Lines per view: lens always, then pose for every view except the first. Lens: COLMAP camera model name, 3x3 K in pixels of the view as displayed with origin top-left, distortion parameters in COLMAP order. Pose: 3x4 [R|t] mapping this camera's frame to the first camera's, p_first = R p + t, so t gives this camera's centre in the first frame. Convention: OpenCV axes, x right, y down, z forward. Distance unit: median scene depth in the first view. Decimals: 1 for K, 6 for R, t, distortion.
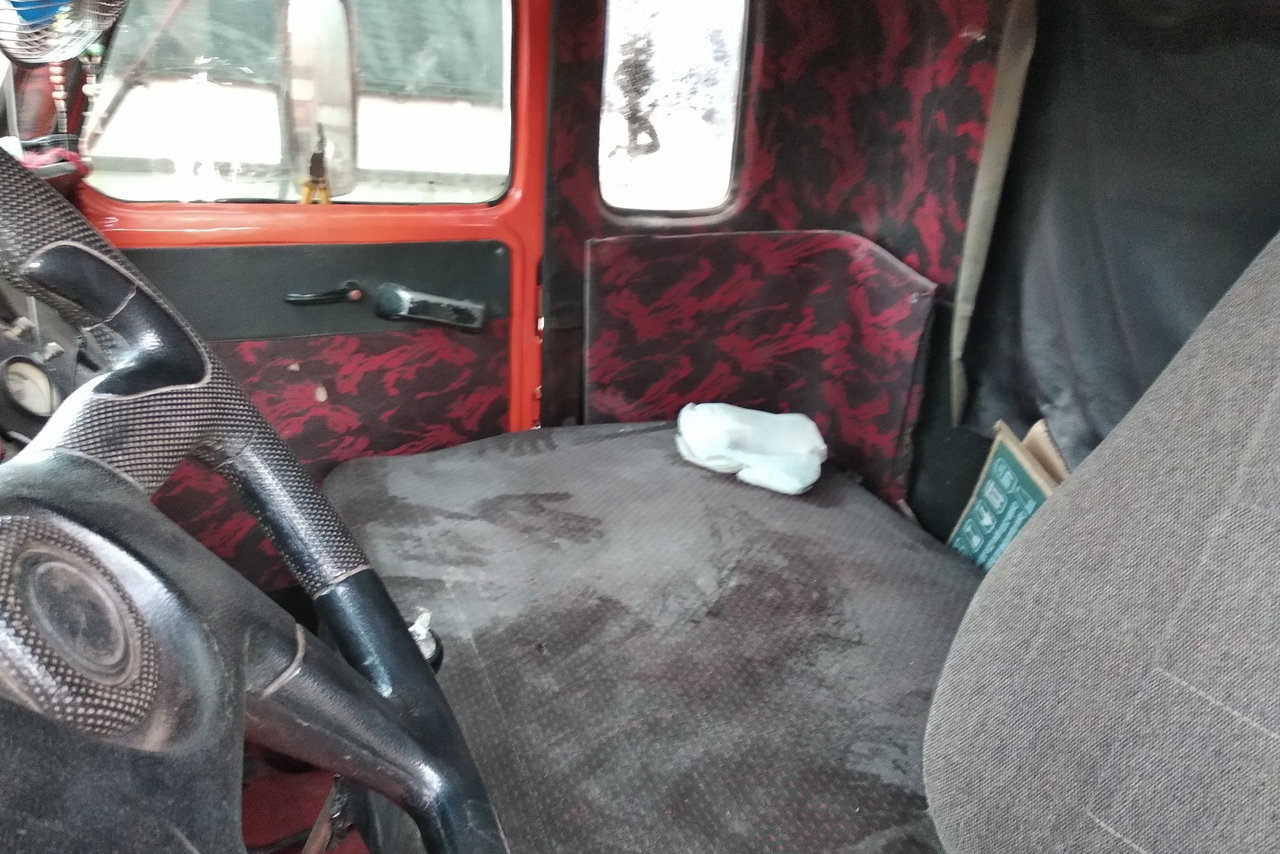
lens RADIAL K [[988.8, 0, 640.0], [0, 988.8, 427.0], [0, 0, 1]] dist [0.003551, -0.012147]
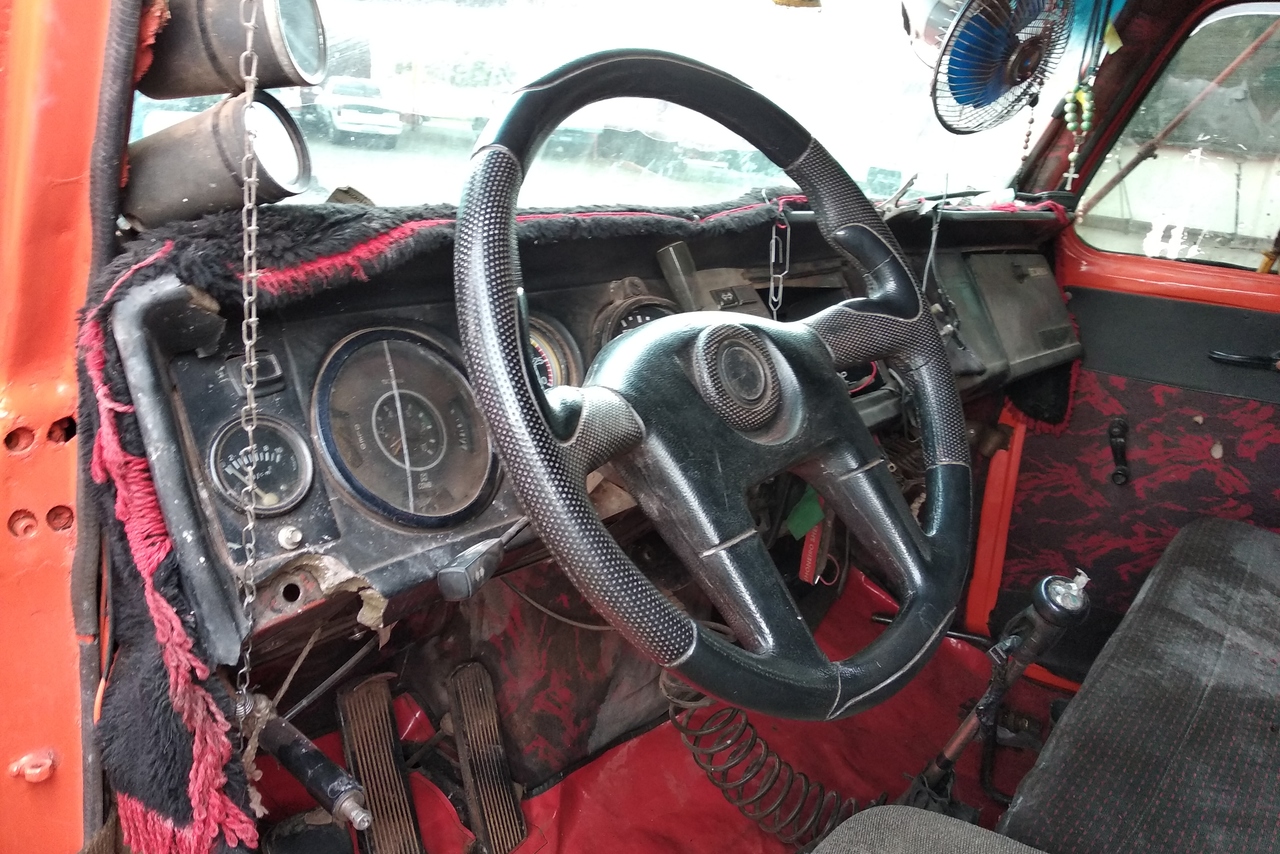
lens RADIAL K [[988.8, 0, 640.0], [0, 988.8, 427.0], [0, 0, 1]] dist [0.003551, -0.012147]
pose [[0.505083, 0.245838, -0.827318, 0.241431], [-0.308736, 0.946610, 0.092800, 0.036266], [0.805961, 0.208551, 0.554016, -0.075600]]
